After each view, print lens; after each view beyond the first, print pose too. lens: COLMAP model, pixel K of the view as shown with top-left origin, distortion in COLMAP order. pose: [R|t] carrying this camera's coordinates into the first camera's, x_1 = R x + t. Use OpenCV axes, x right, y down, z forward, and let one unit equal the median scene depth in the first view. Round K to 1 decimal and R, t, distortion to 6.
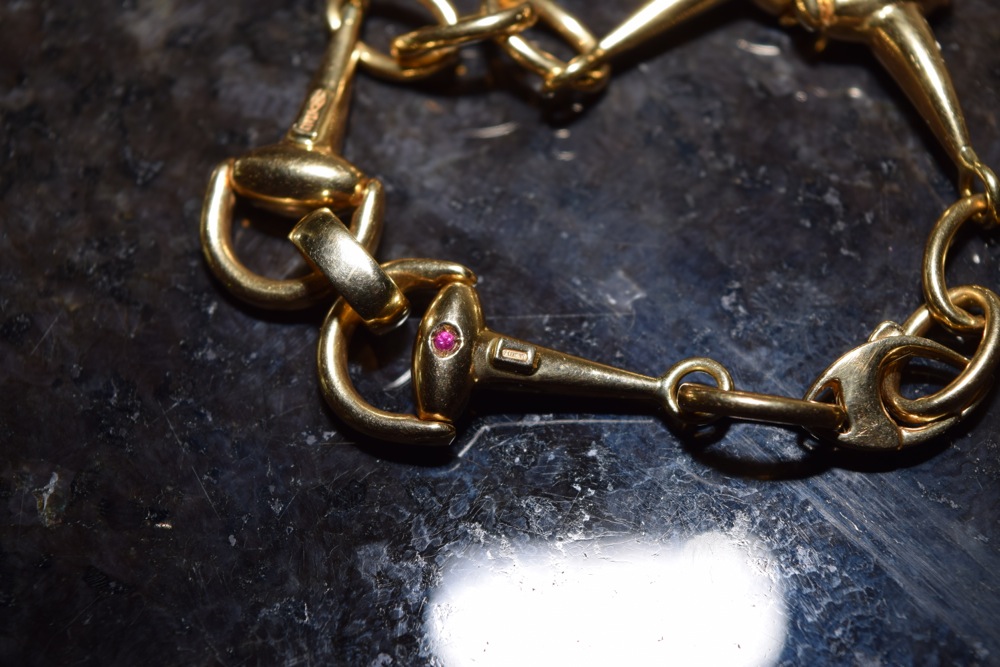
lens RADIAL K [[2171.8, 0, 502.1], [0, 2171.8, 329.3], [0, 0, 1]] dist [0.051768, 0.000000]
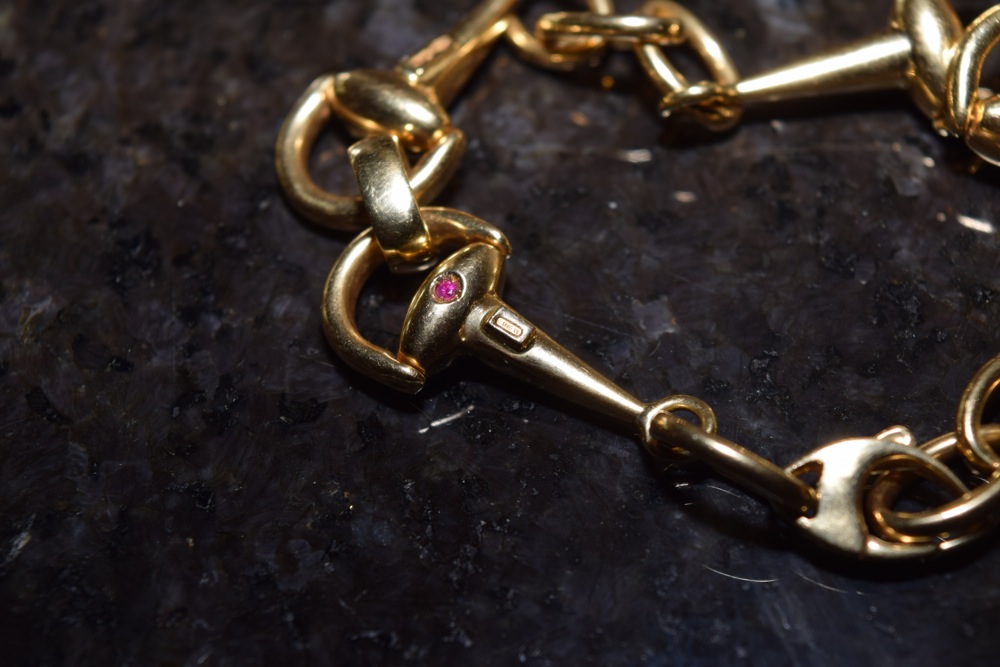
lens RADIAL K [[2171.8, 0, 495.8], [0, 2171.8, 338.9], [0, 0, 1]] dist [0.051768, 0.000000]
pose [[0.917025, 0.324434, -0.231966, 0.214598], [-0.352468, 0.931418, -0.090696, 0.101224], [0.186633, 0.164931, 0.968486, 0.079141]]
